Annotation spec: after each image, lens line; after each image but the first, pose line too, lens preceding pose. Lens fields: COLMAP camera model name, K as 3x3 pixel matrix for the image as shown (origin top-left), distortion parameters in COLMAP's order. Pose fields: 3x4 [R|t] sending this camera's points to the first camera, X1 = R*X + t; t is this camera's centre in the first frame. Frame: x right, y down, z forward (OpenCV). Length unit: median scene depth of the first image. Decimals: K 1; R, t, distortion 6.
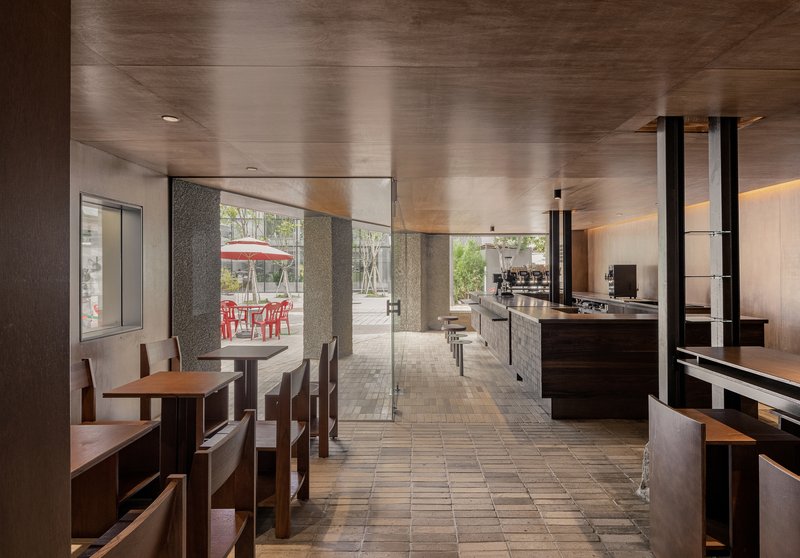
lens RADIAL K [[452.1, 0, 418.7], [0, 452.1, 263.8], [0, 0, 1]] dist [0.003919, 0.001199]
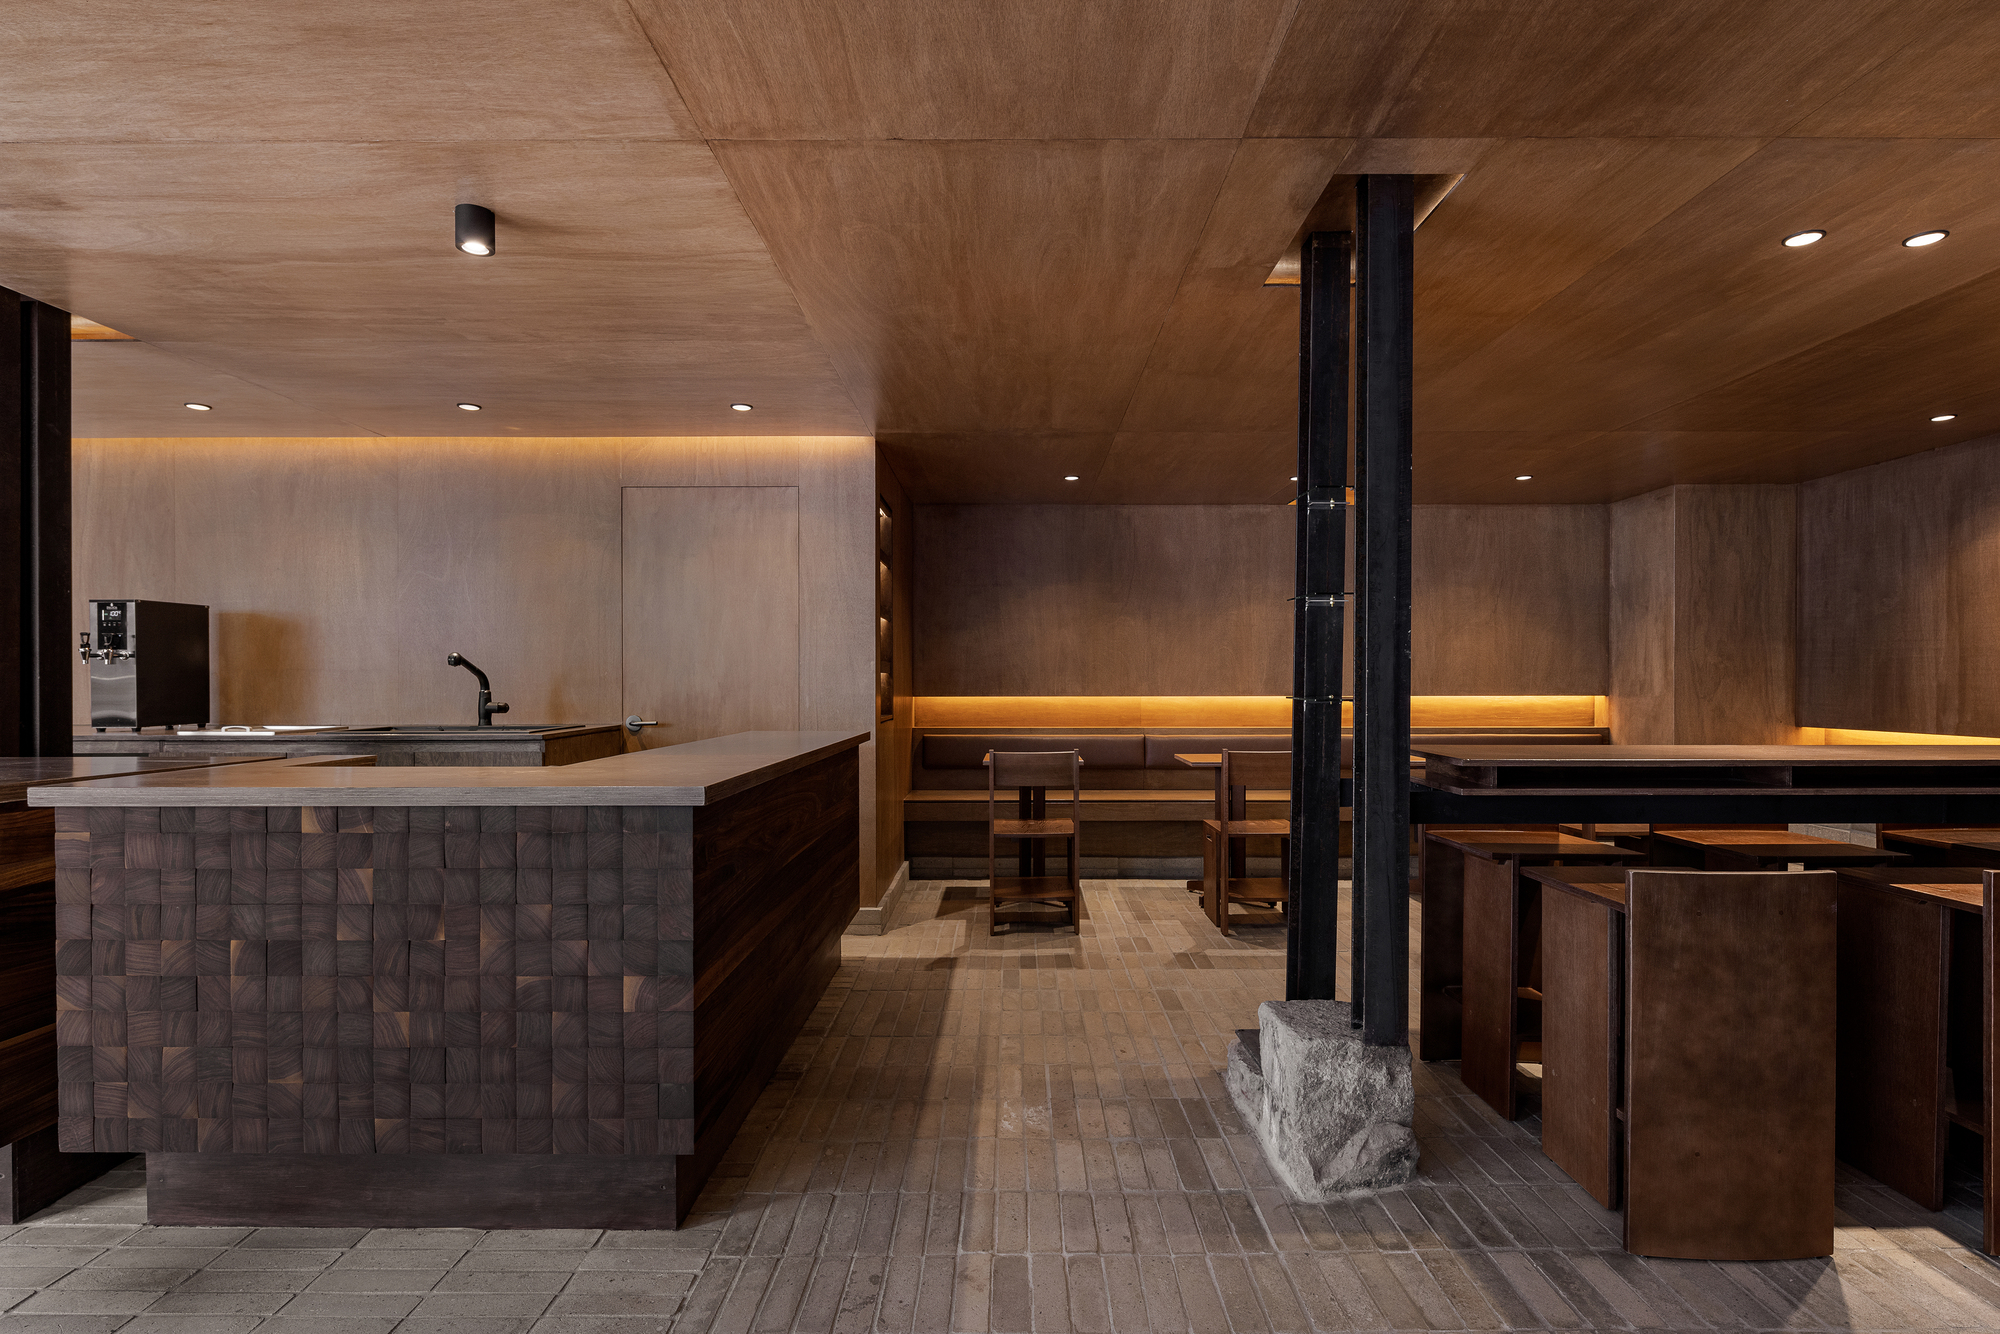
lens RADIAL K [[976.8, 0, 1001.0], [0, 976.8, 682.5], [0, 0, 1]] dist [0.002394, -0.001593]
pose [[-0.002667, 0.006683, 0.999974, -0.273828], [-0.013059, 0.999892, -0.006717, 0.109306], [-0.999911, -0.013077, -0.002580, 1.229074]]
